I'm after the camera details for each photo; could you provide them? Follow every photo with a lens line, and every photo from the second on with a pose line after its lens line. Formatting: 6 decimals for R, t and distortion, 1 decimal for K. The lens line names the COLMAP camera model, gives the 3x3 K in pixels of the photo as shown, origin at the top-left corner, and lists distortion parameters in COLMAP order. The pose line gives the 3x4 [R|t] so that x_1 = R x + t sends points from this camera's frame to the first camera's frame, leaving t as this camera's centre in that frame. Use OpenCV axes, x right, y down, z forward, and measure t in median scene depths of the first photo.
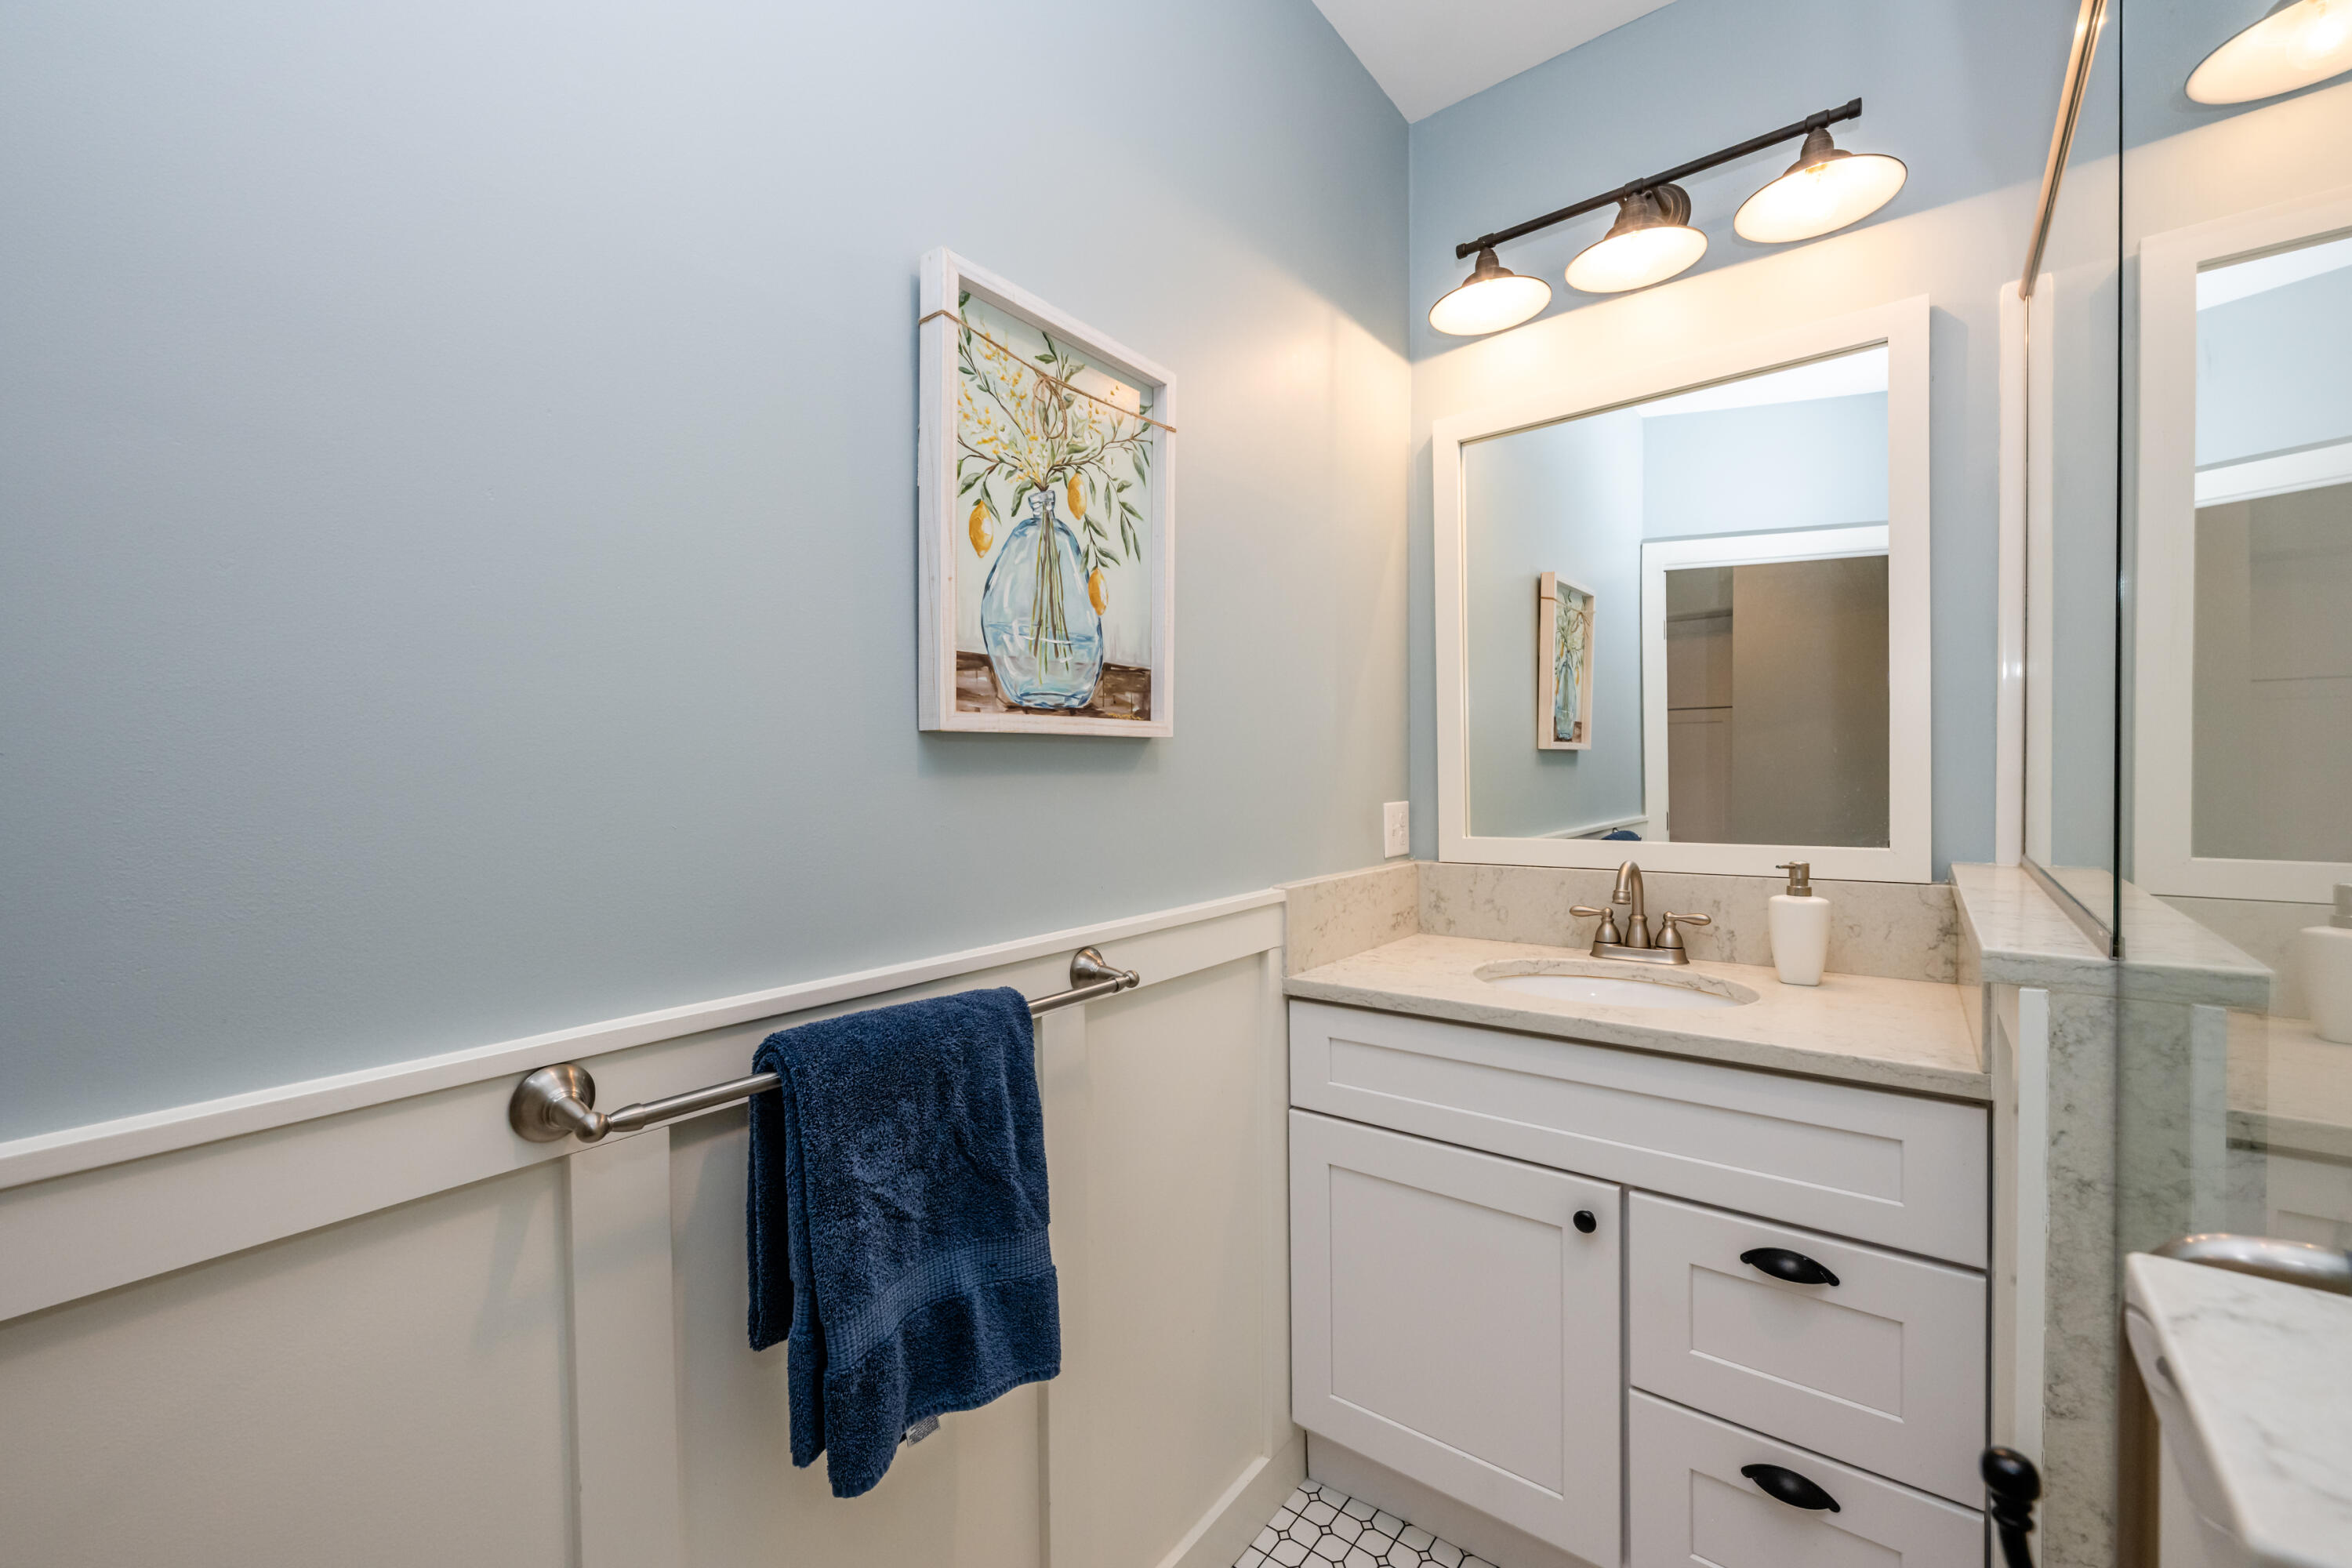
lens RADIAL K [[946.0, 0, 1176.0], [0, 946.0, 784.0], [0, 0, 1]] dist [-0.000854, -0.000173]
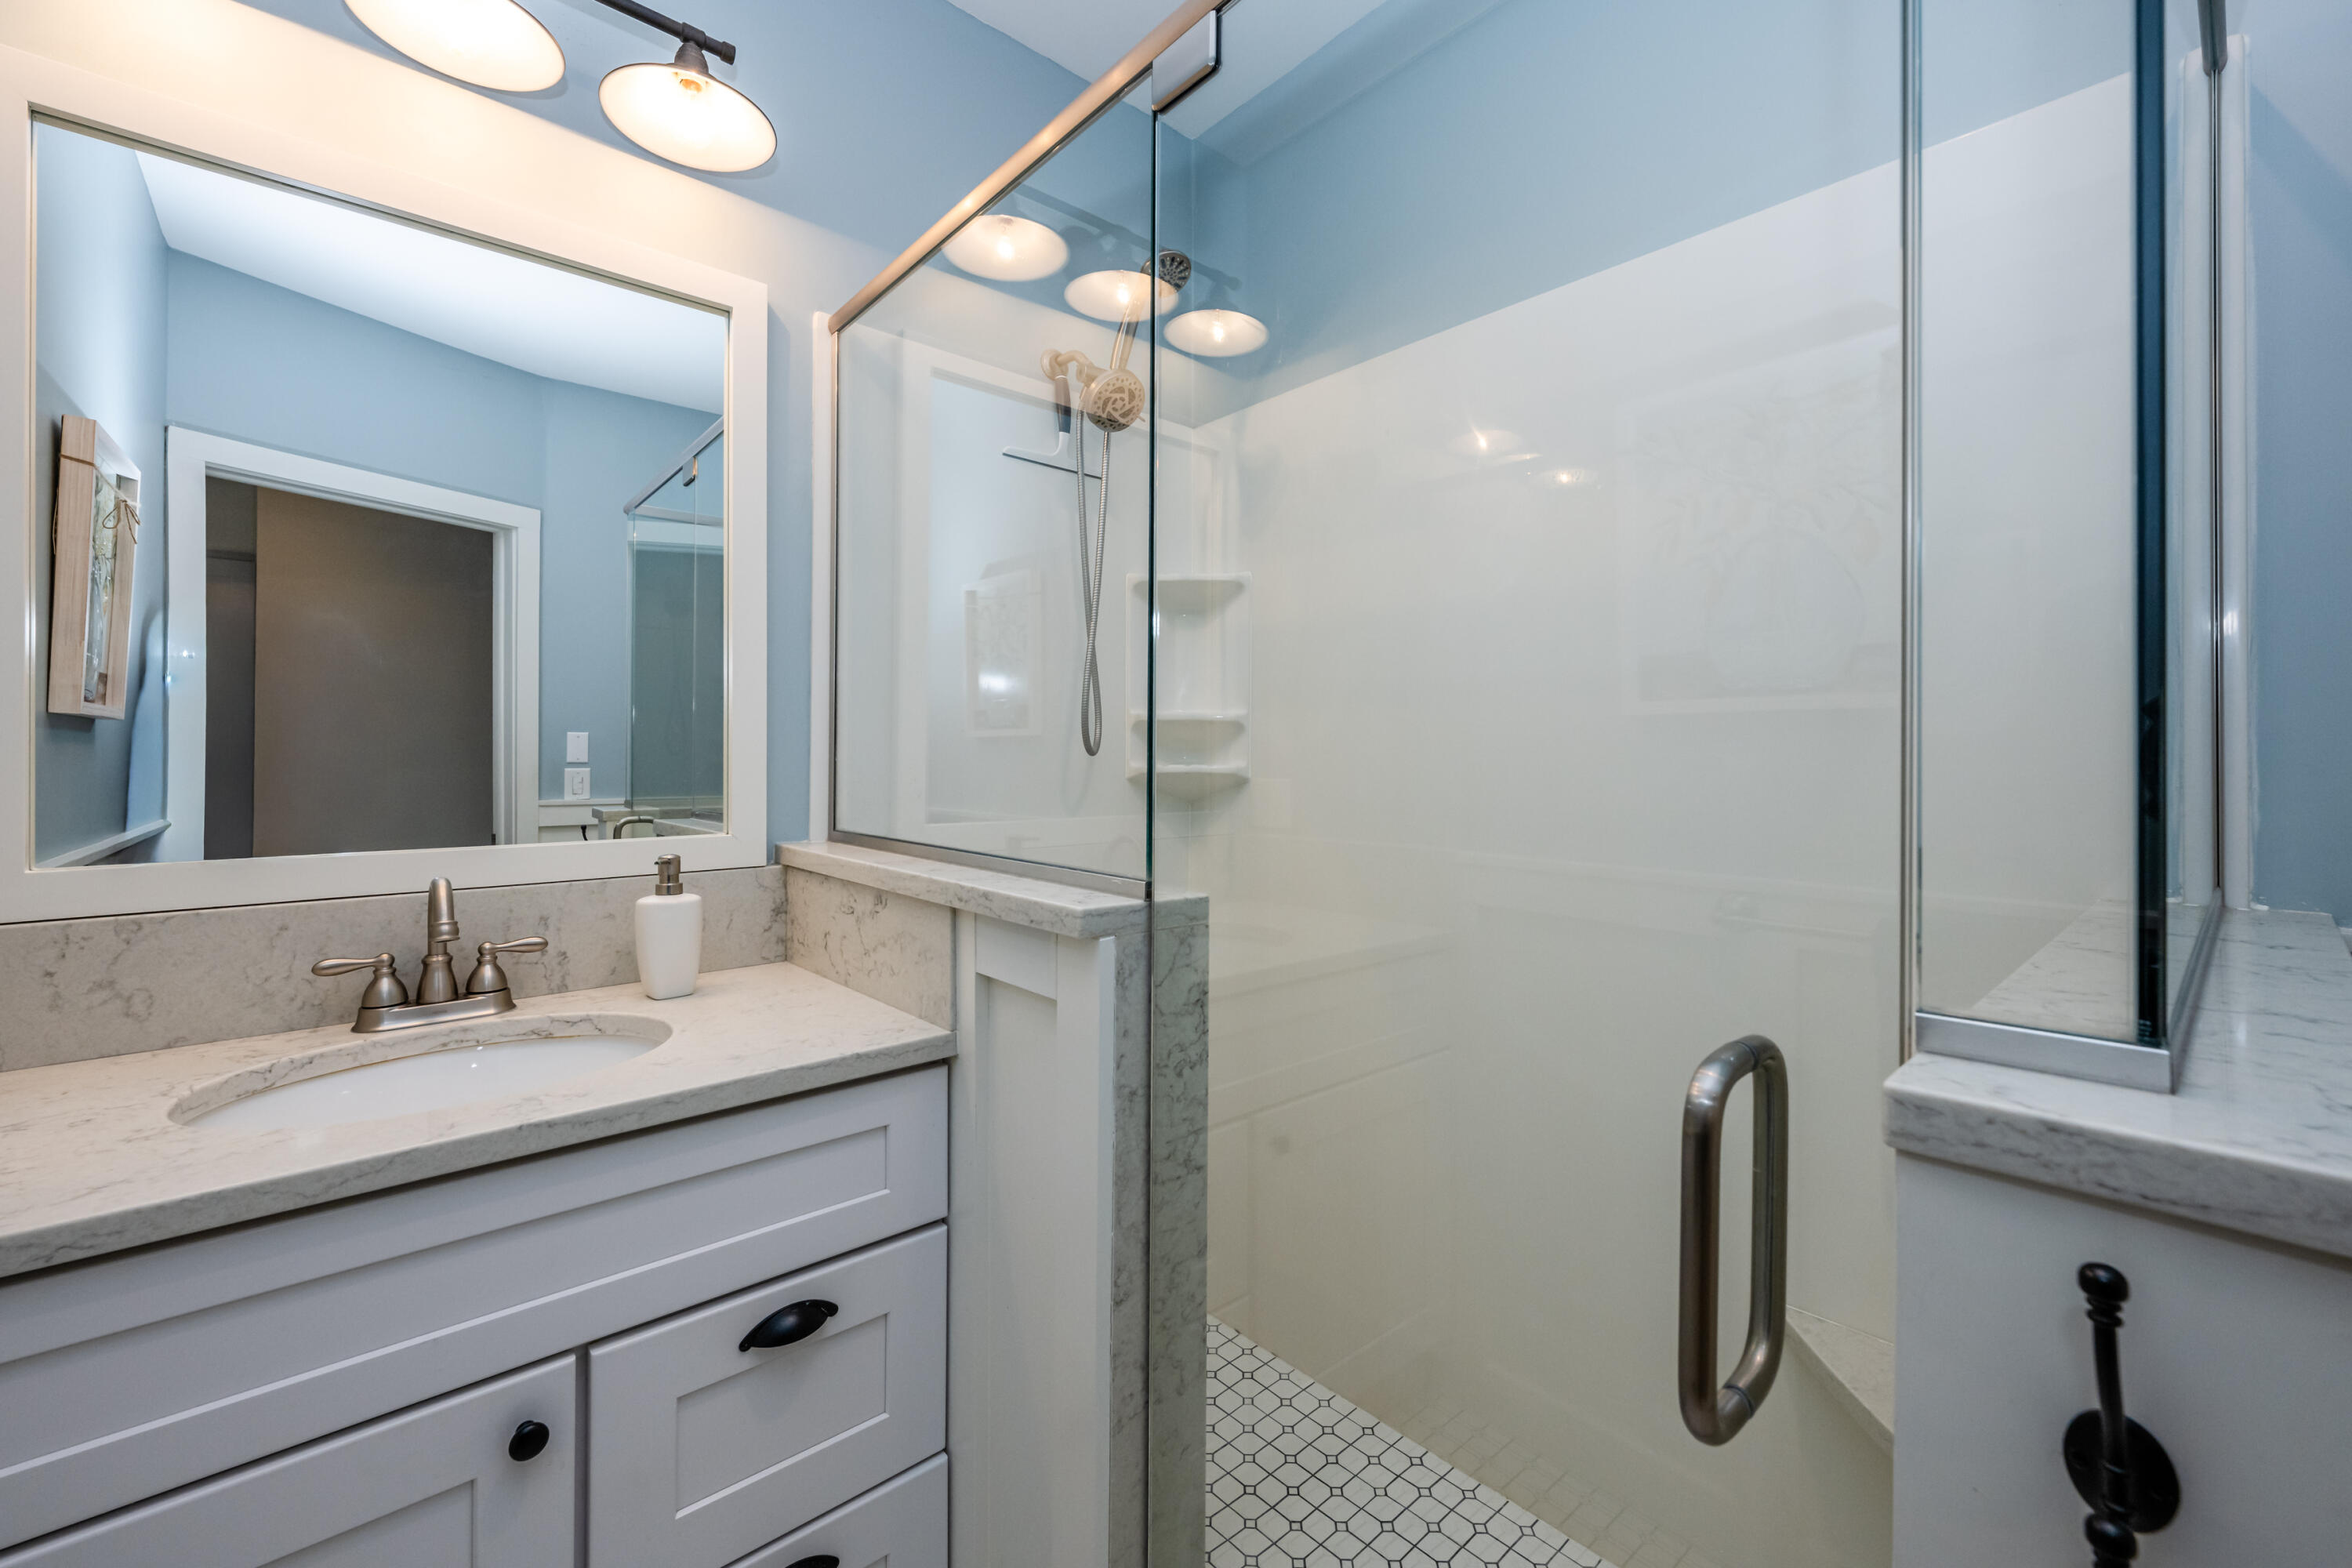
lens RADIAL K [[949.2, 0, 1175.6], [0, 949.2, 746.9], [0, 0, 1]] dist [0.000120, 0.000119]
pose [[0.184104, 0.025328, 0.982580, -0.115467], [0.007367, 0.999604, -0.027147, 0.009809], [-0.982879, 0.012237, 0.183844, 0.382029]]
